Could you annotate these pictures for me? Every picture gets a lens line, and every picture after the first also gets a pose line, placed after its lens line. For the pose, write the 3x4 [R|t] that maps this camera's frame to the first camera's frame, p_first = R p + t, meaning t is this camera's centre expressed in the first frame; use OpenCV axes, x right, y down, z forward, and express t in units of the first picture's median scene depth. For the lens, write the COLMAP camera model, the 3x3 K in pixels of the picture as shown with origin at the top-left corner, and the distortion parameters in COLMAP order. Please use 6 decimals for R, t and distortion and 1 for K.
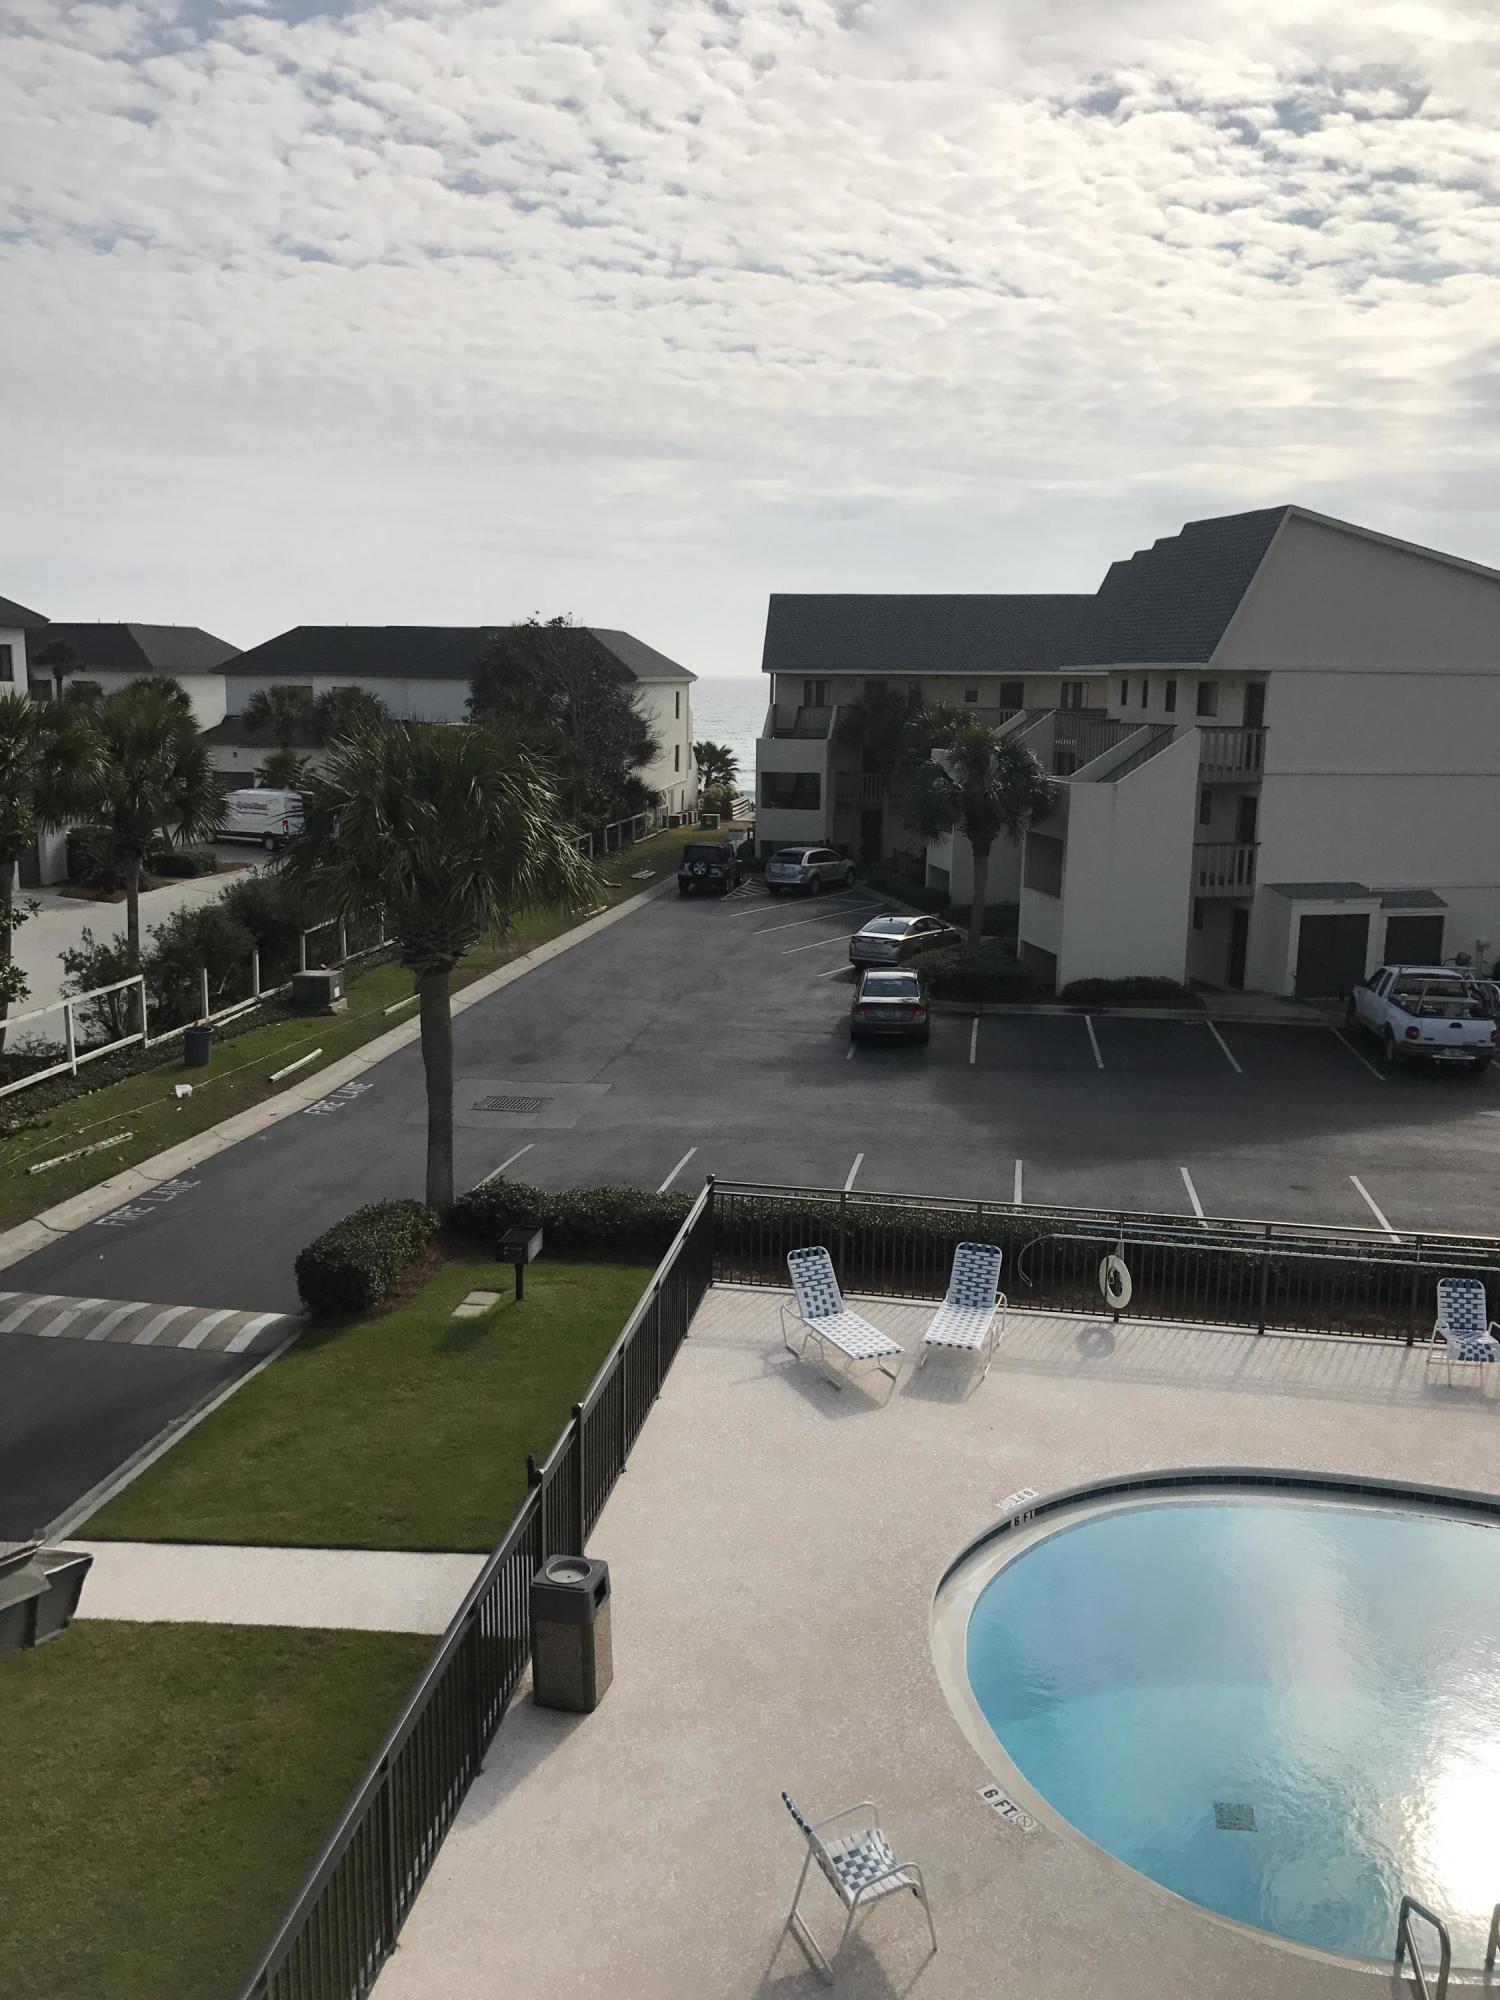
lens RADIAL K [[1632.8, 0, 751.8], [0, 1632.8, 990.6], [0, 0, 1]] dist [0.016483, 0.000029]
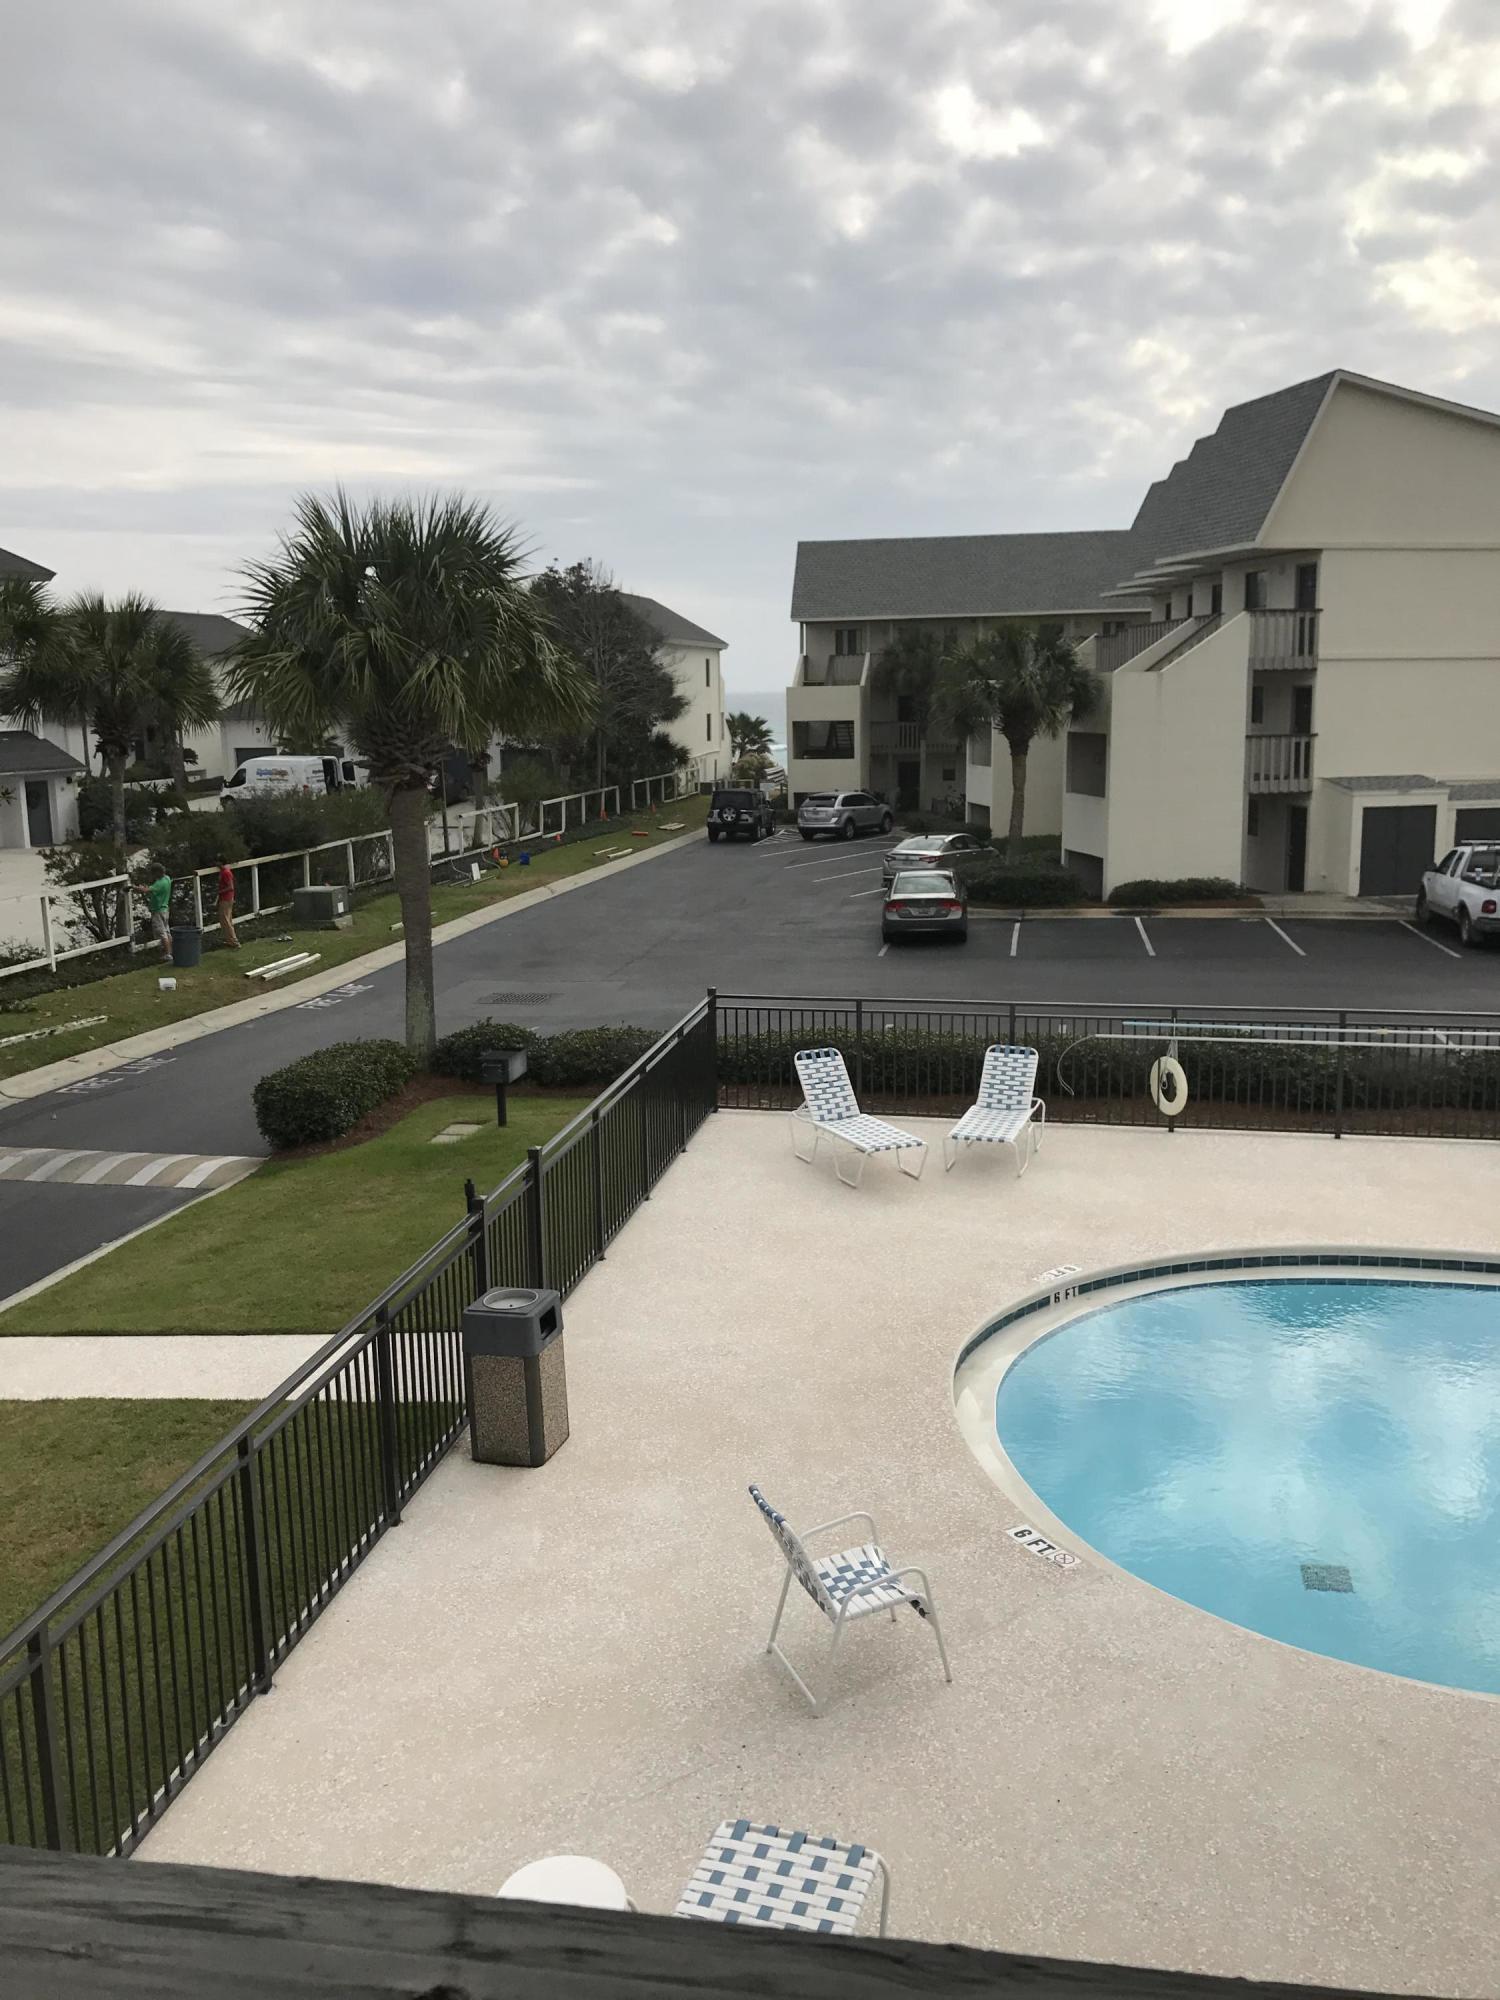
lens RADIAL K [[1632.8, 0, 748.7], [0, 1632.8, 1006.5], [0, 0, 1]] dist [0.016483, 0.000029]
pose [[0.998983, -0.029451, -0.034141, 0.020422], [0.029236, 0.999550, -0.006769, 0.103144], [0.034325, 0.005764, 0.999394, 0.082351]]
